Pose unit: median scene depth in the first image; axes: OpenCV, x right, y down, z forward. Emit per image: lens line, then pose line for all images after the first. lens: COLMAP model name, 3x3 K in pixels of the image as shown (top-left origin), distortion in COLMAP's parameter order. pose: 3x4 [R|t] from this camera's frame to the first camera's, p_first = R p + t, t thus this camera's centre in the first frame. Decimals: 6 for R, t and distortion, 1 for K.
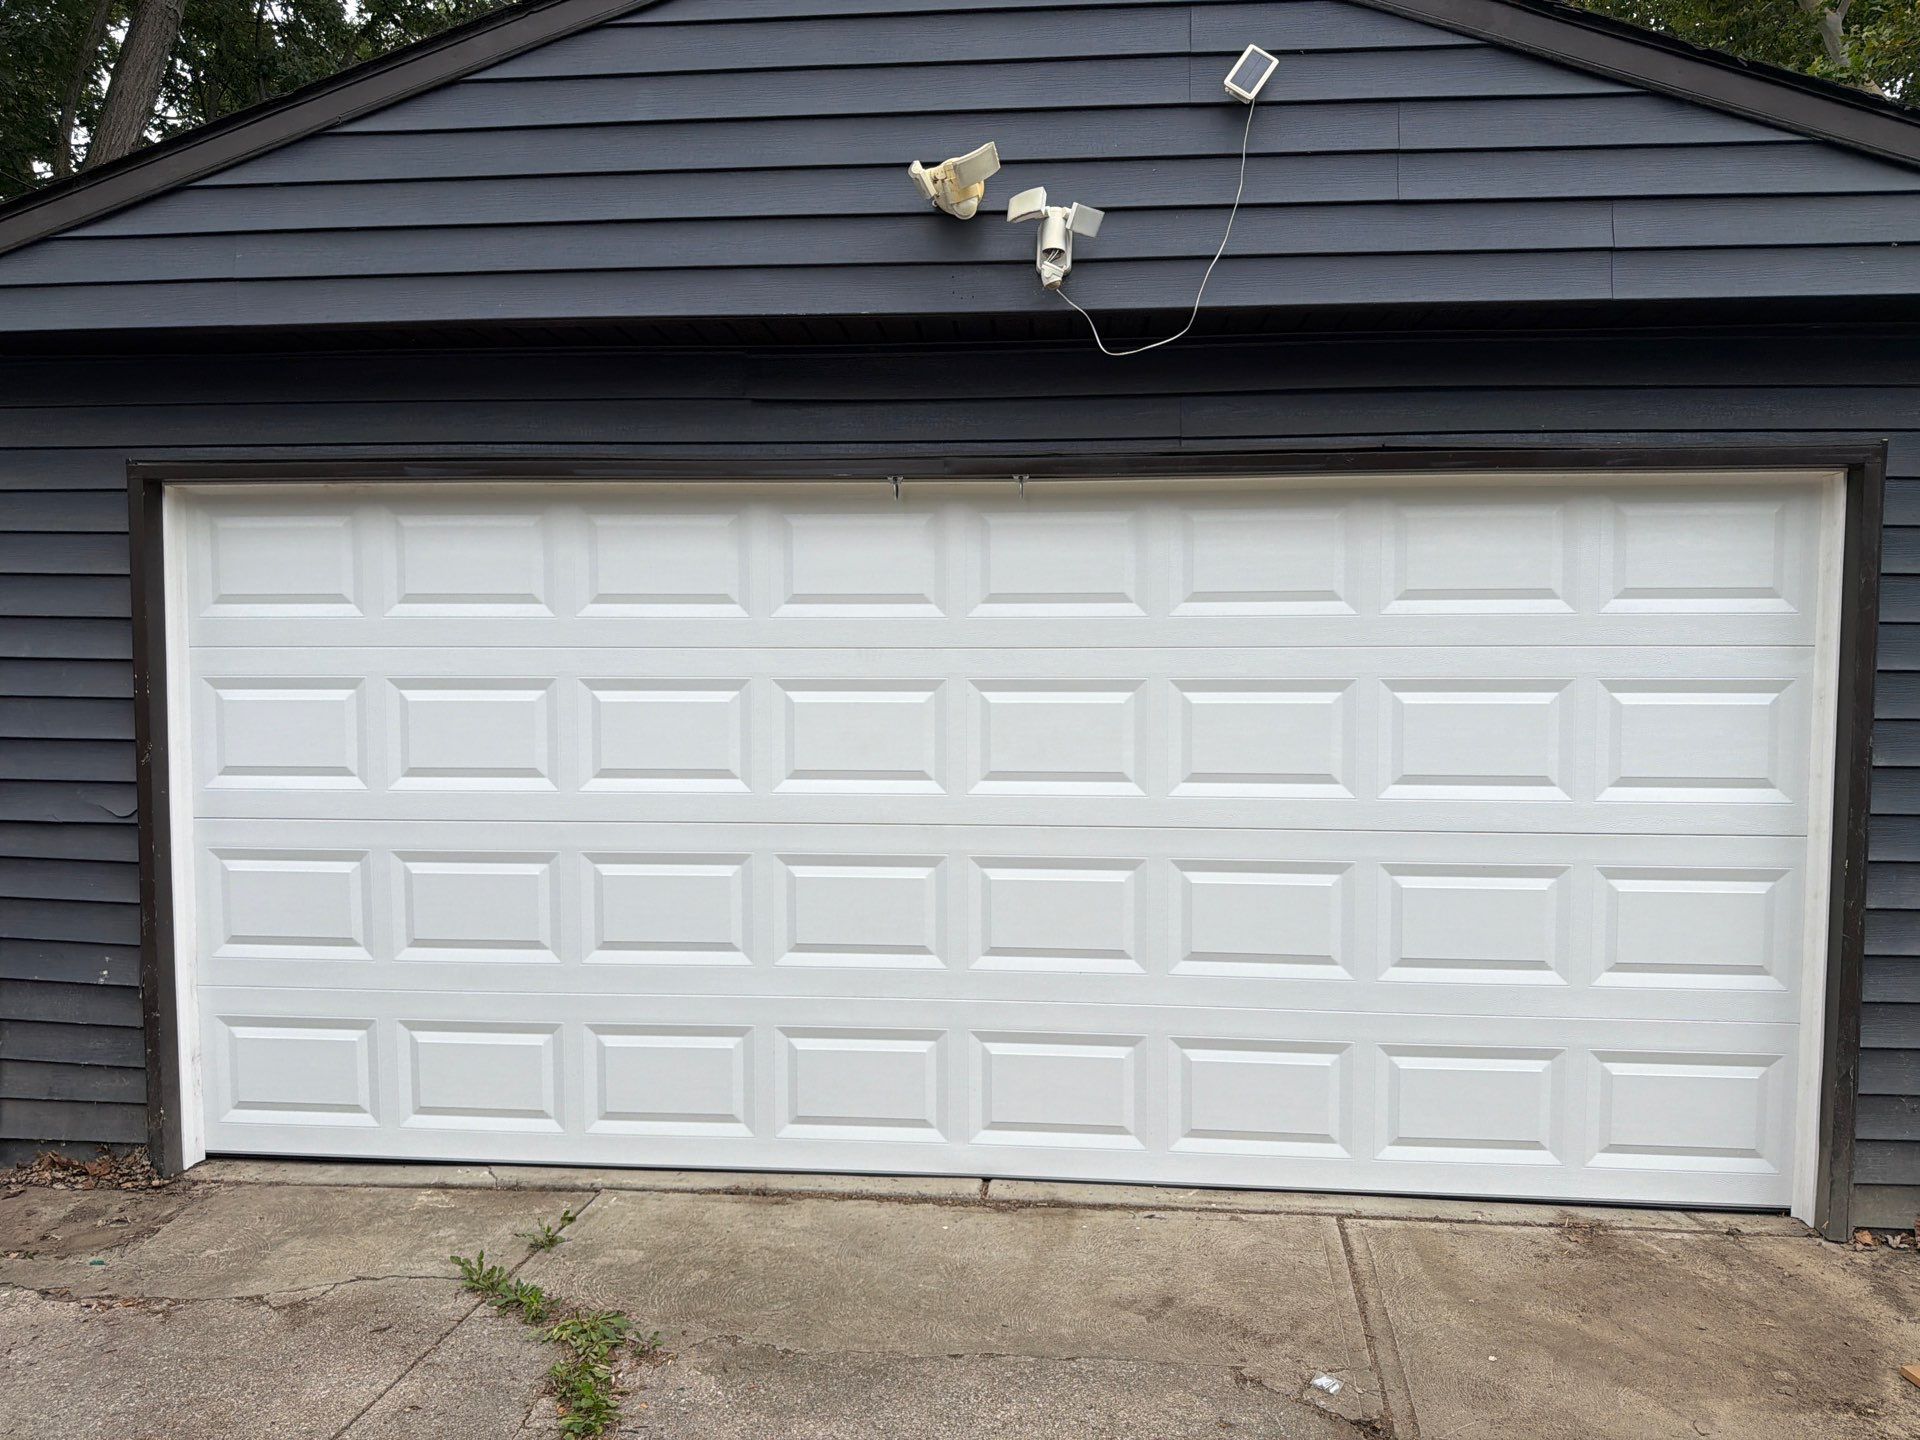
lens RADIAL K [[1370.8, 0, 960.0], [0, 1370.8, 720.0], [0, 0, 1]] dist [-0.001489, 0.002041]
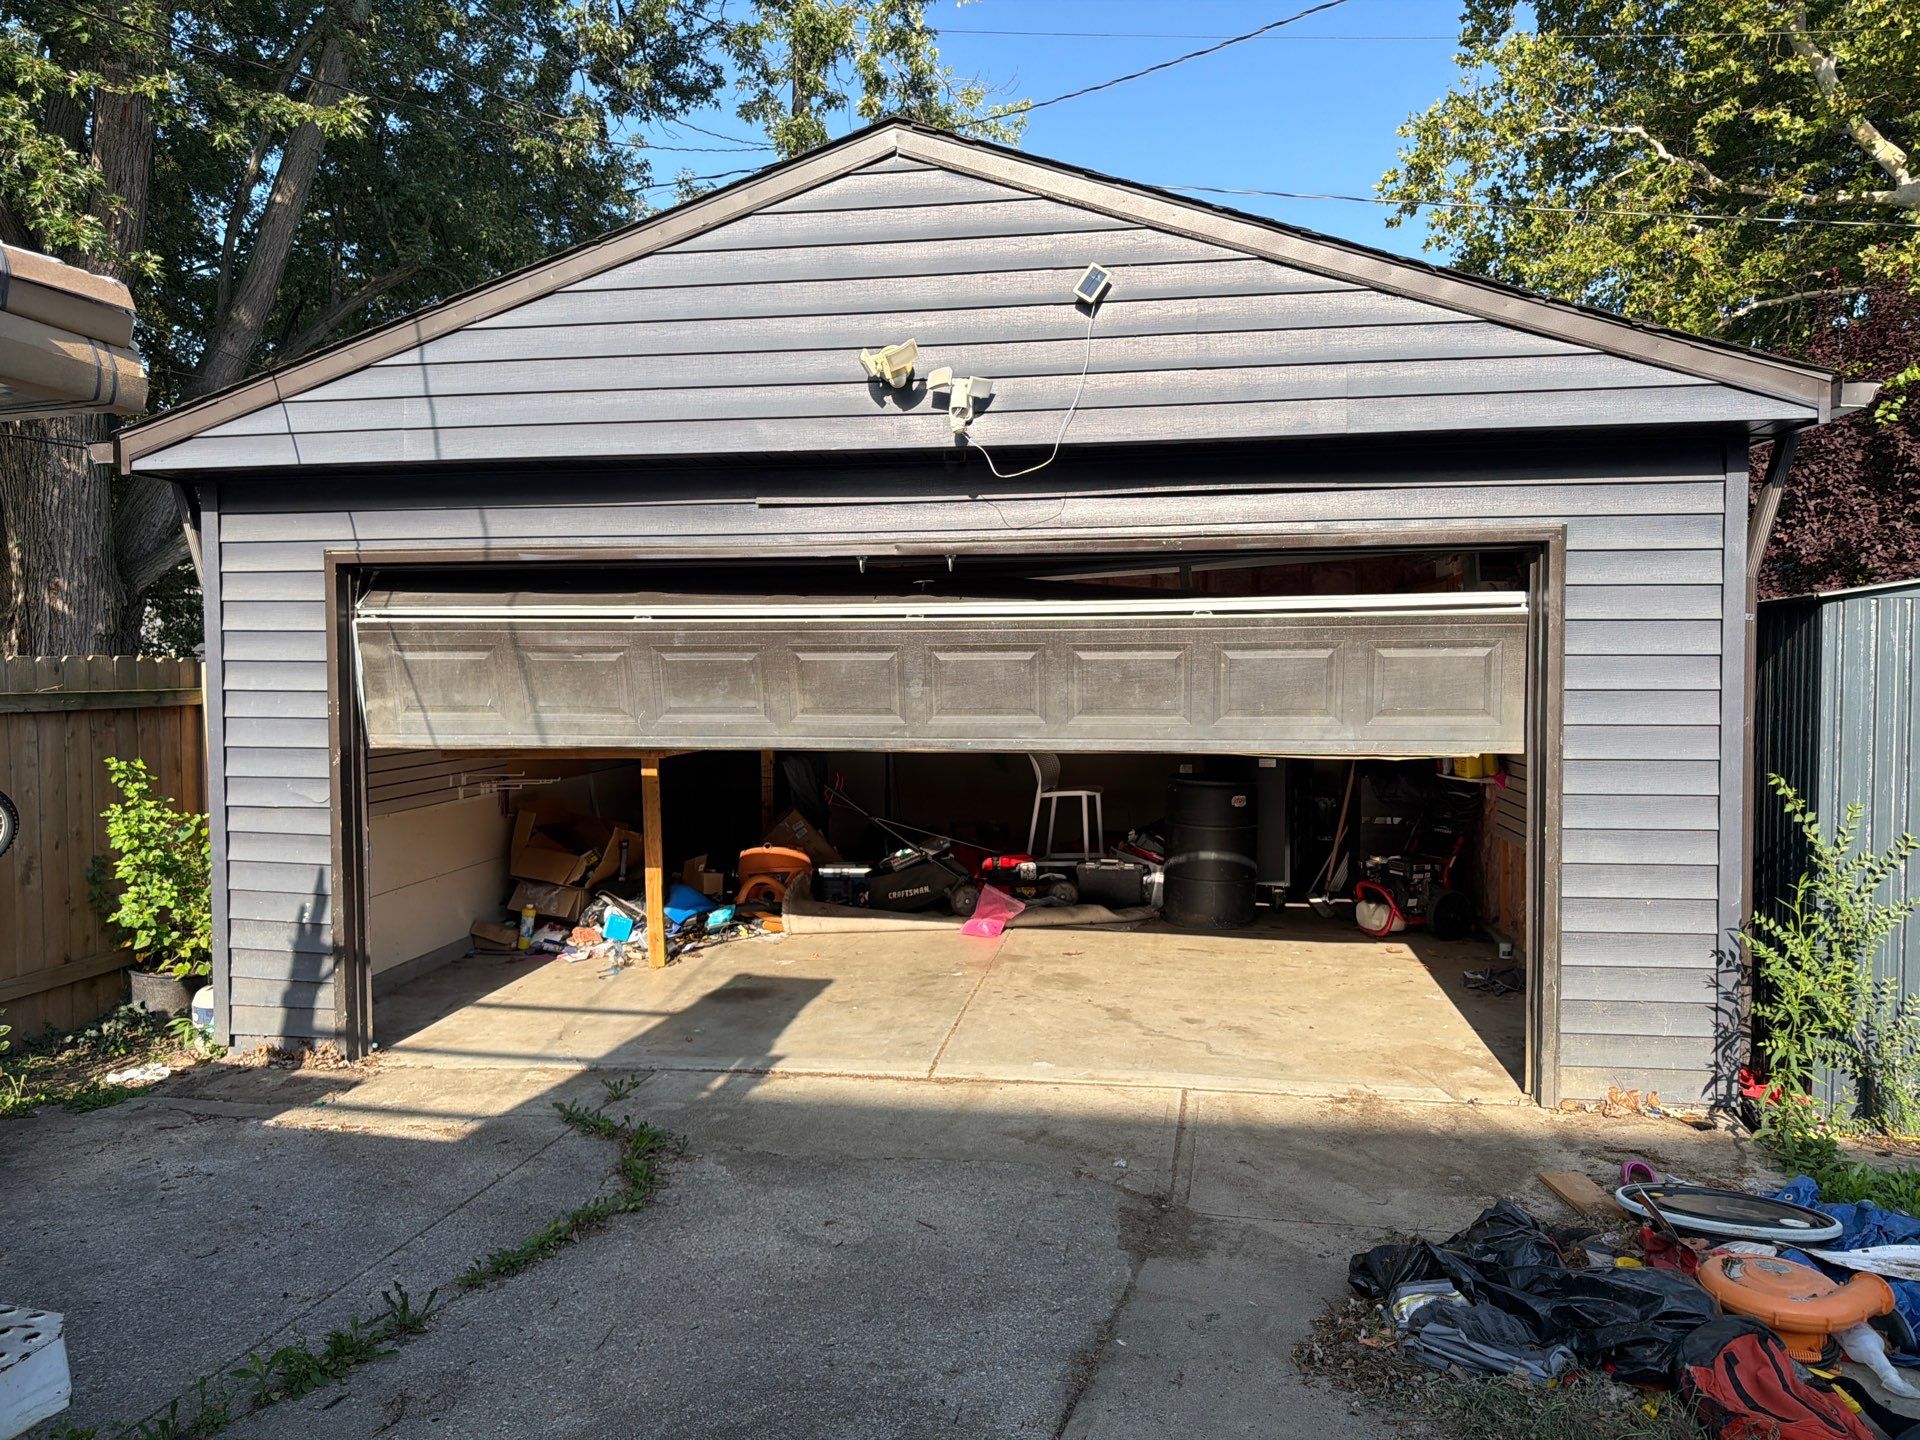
lens RADIAL K [[1356.9, 0, 960.0], [0, 1356.9, 720.0], [0, 0, 1]] dist [0.040182, -0.000473]
pose [[0.998397, -0.006259, -0.056244, 0.149195], [0.005295, 0.999837, -0.017285, 0.015659], [0.056343, 0.016959, 0.998267, -0.442106]]
